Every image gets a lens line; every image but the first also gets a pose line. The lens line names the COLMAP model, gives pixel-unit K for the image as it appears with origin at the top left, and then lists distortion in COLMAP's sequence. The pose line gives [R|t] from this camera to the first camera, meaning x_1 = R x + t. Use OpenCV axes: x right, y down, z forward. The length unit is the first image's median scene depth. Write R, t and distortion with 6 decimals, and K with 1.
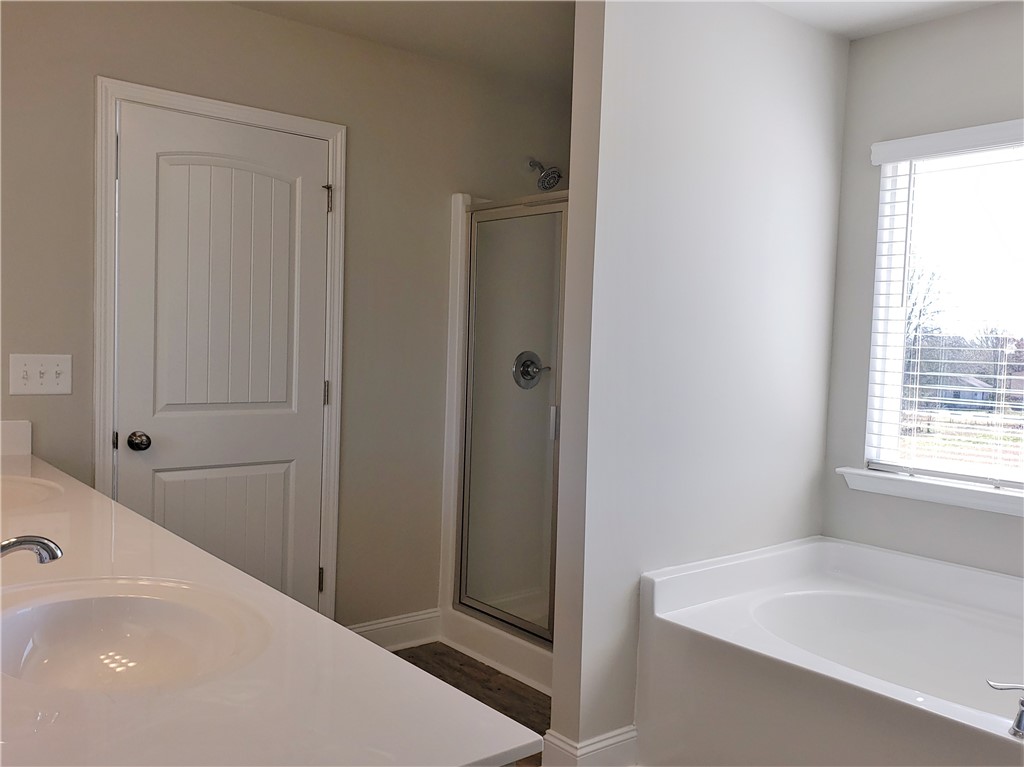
lens RADIAL K [[901.3, 0, 515.8], [0, 901.3, 388.7], [0, 0, 1]] dist [0.063452, -0.086415]
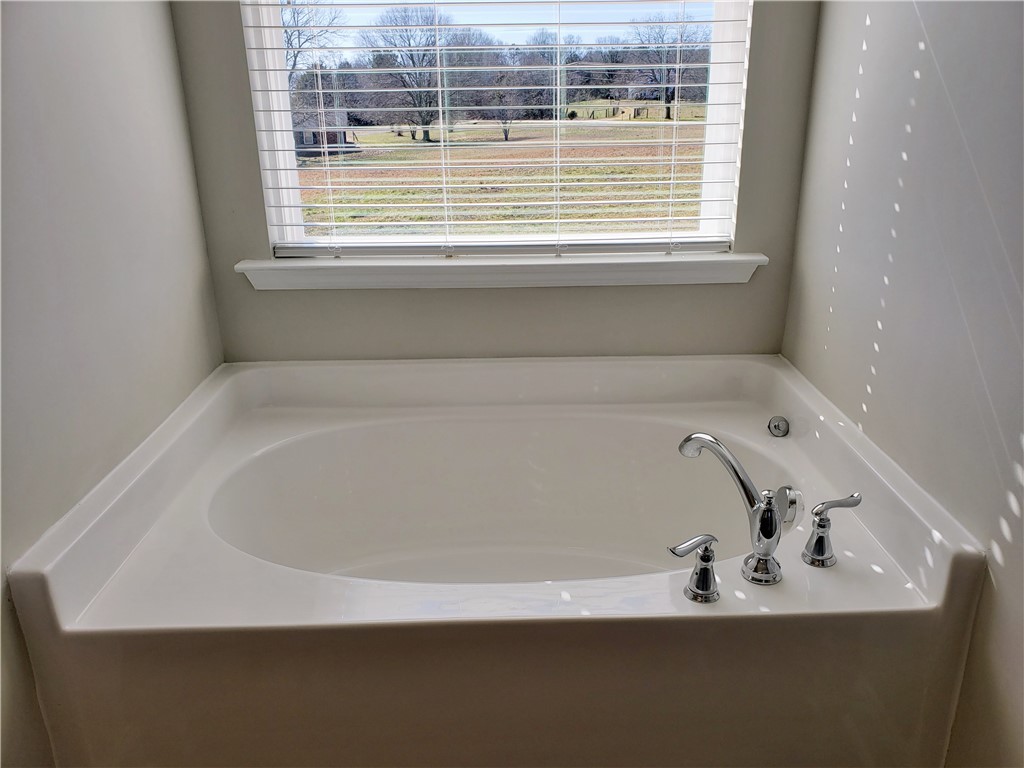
lens RADIAL K [[790.2, 0, 507.1], [0, 790.2, 377.4], [0, 0, 1]] dist [0.107444, -0.160687]
pose [[0.624054, -0.279919, 0.729522, 0.020670], [0.073250, 0.950477, 0.302040, 0.002105], [-0.777940, -0.135052, 0.613653, 0.466594]]
